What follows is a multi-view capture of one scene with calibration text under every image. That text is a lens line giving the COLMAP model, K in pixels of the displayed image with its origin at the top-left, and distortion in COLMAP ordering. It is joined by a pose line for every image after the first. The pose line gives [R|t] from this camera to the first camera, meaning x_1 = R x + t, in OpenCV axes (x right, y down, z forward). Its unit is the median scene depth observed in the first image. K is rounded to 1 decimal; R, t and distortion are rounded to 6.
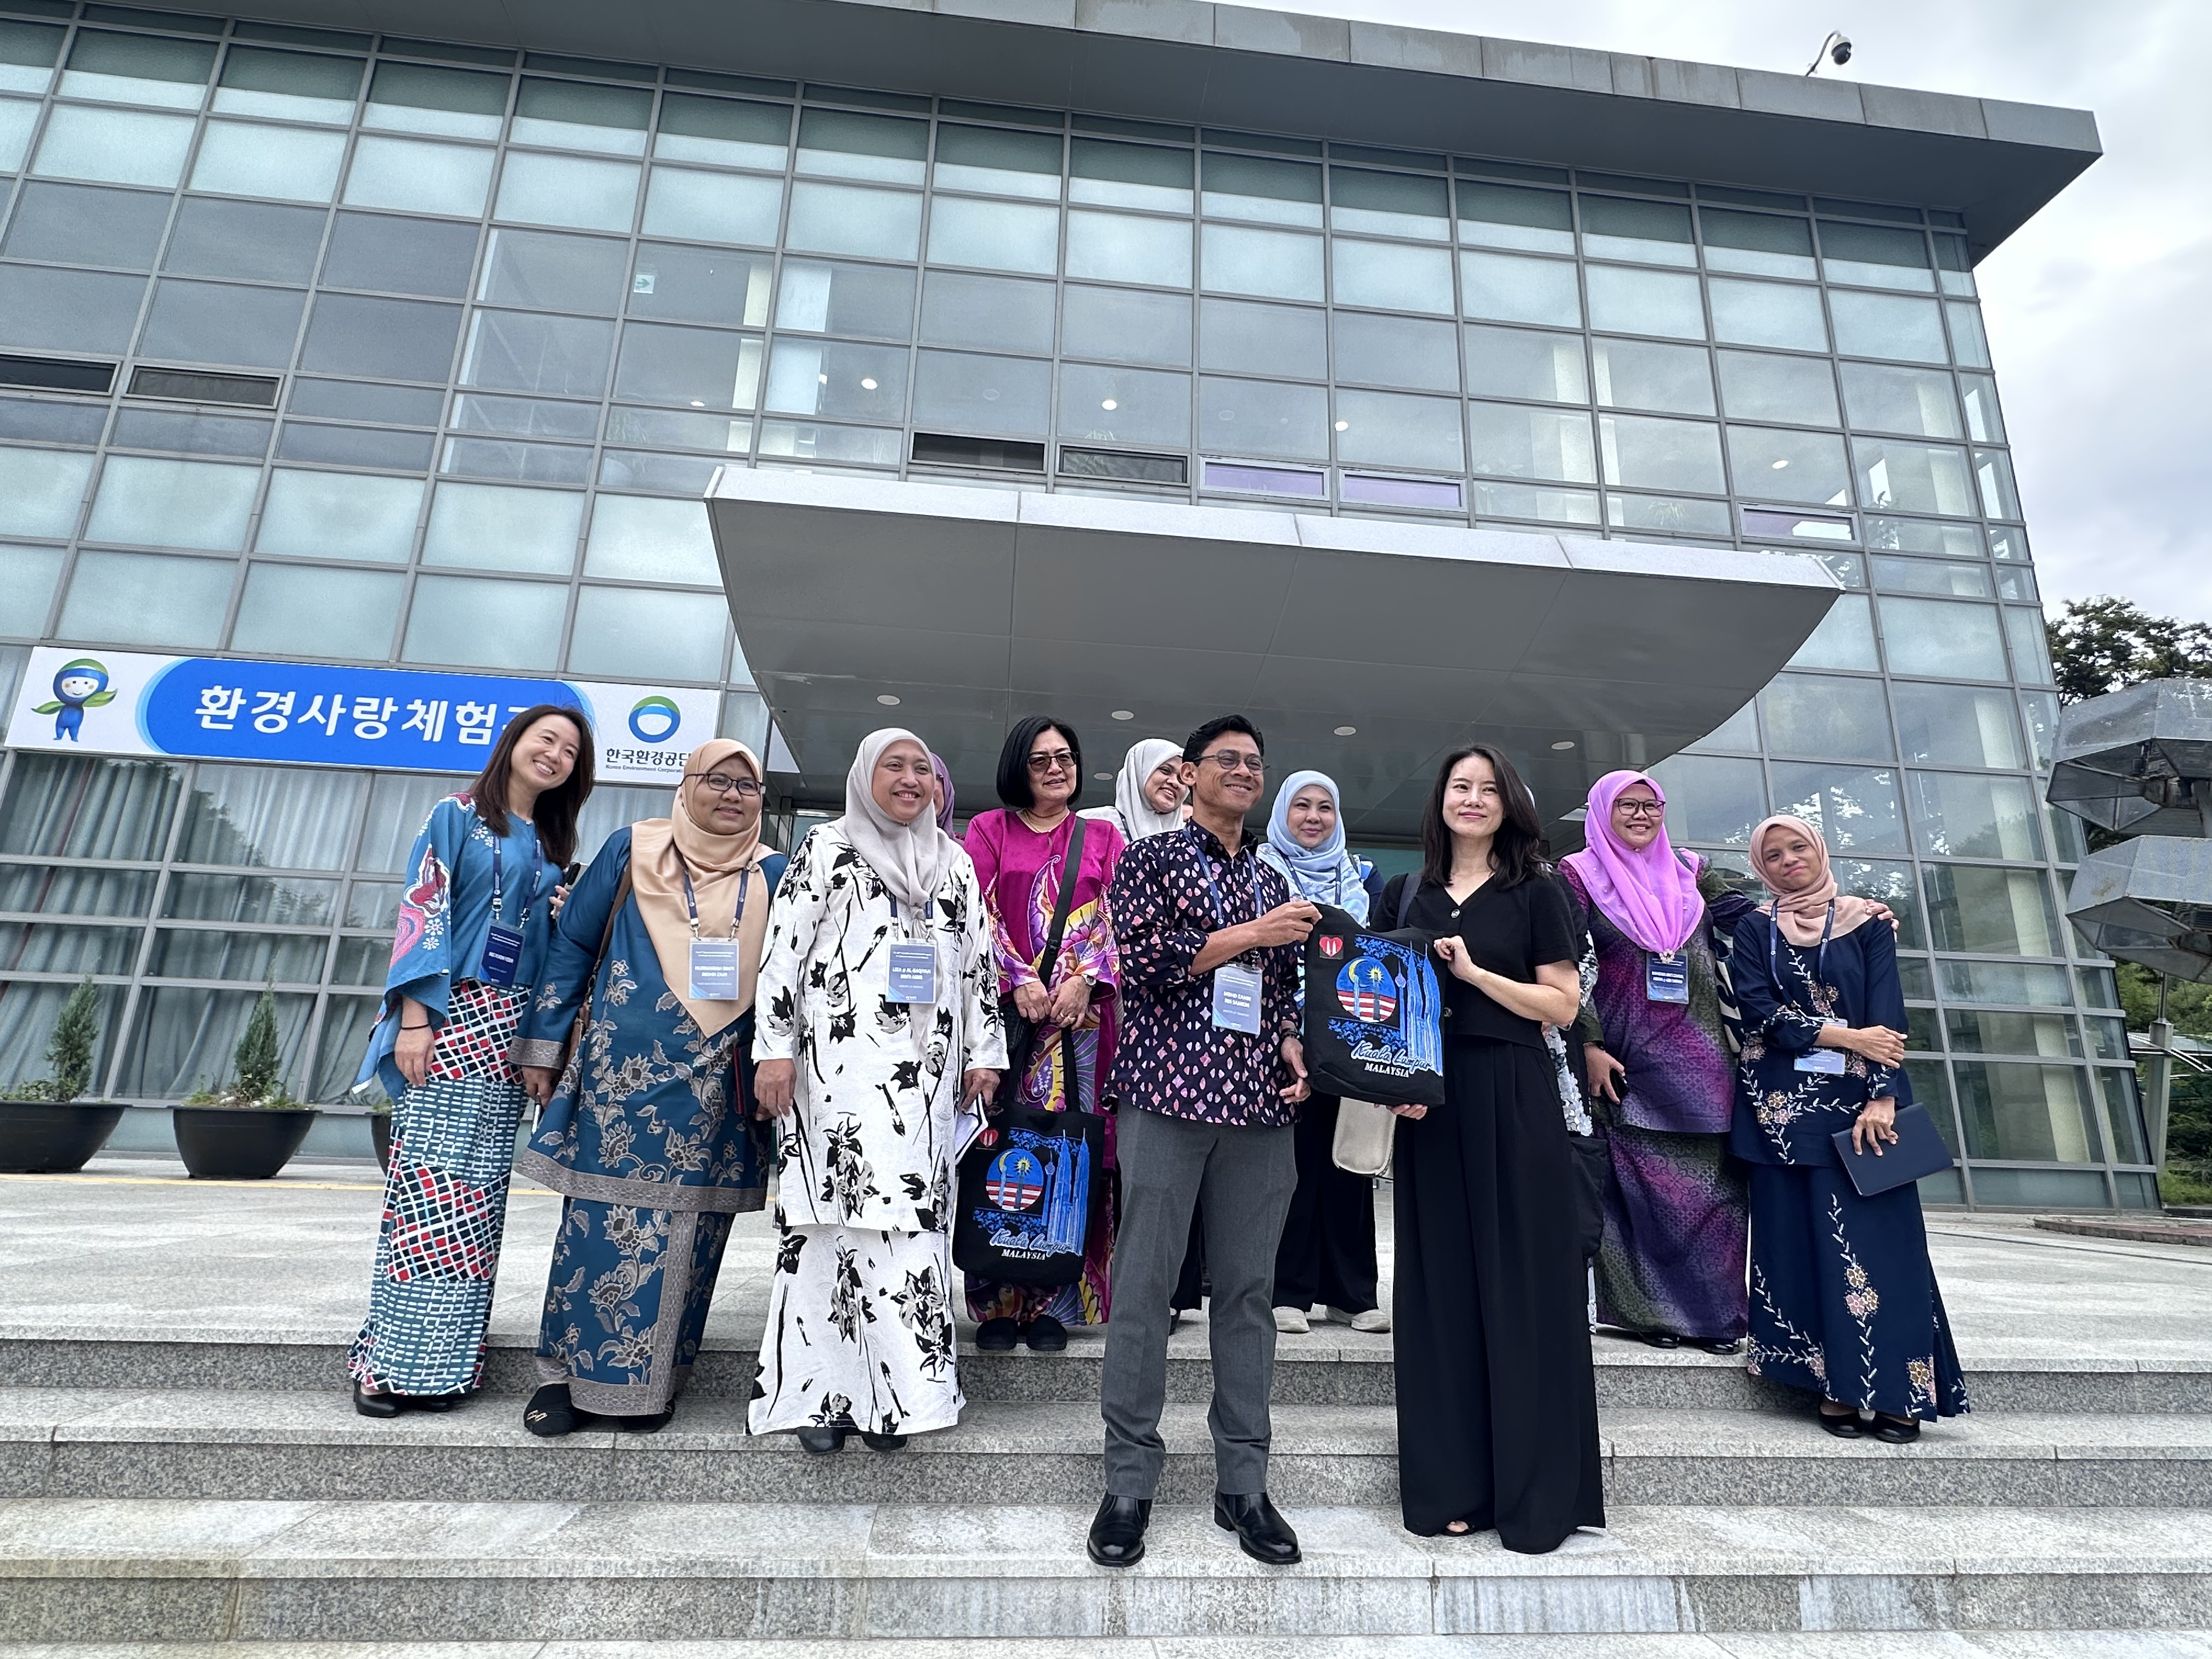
lens RADIAL K [[1145.0, 0, 1112.1], [0, 1145.0, 834.0], [0, 0, 1]] dist [-0.006390, 0.005065]
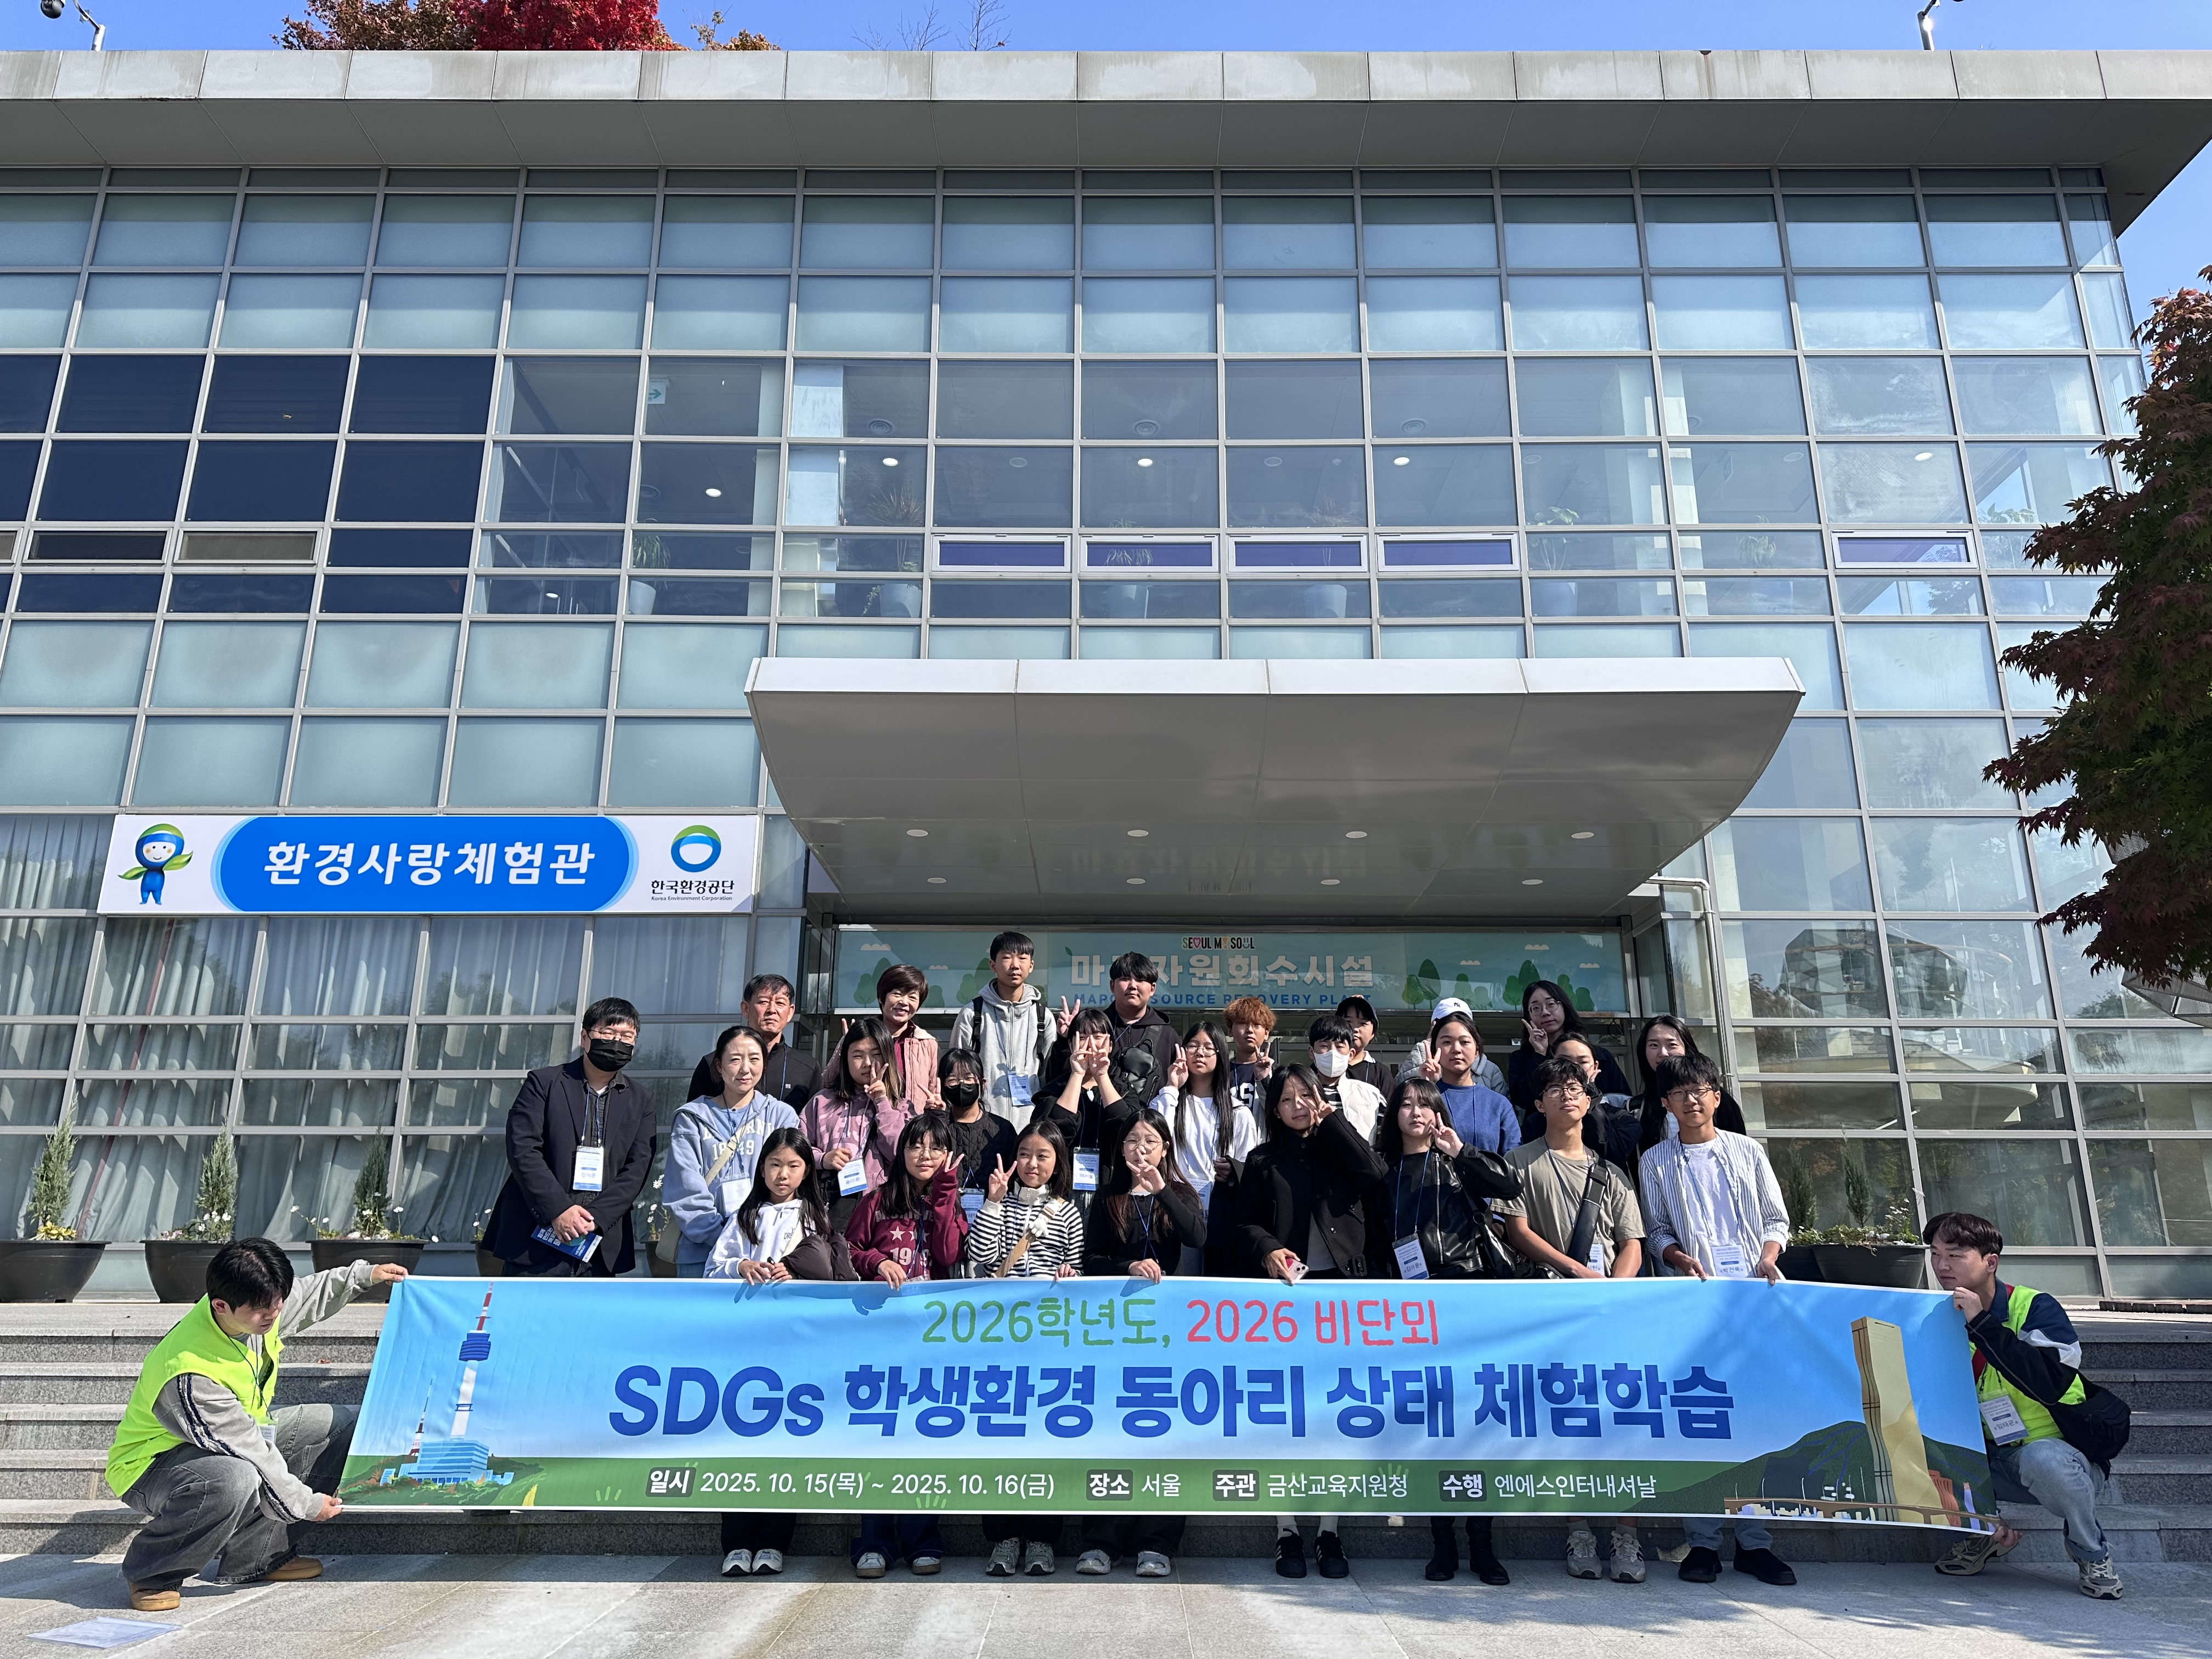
lens RADIAL K [[1586.0, 0, 1108.2], [0, 1586.0, 817.9], [0, 0, 1]] dist [0.017215, -0.019497]
pose [[0.995091, -0.056333, -0.081362, 0.075487], [0.053645, 0.997952, -0.034851, -0.057426], [0.083158, 0.030315, 0.996075, -0.352423]]
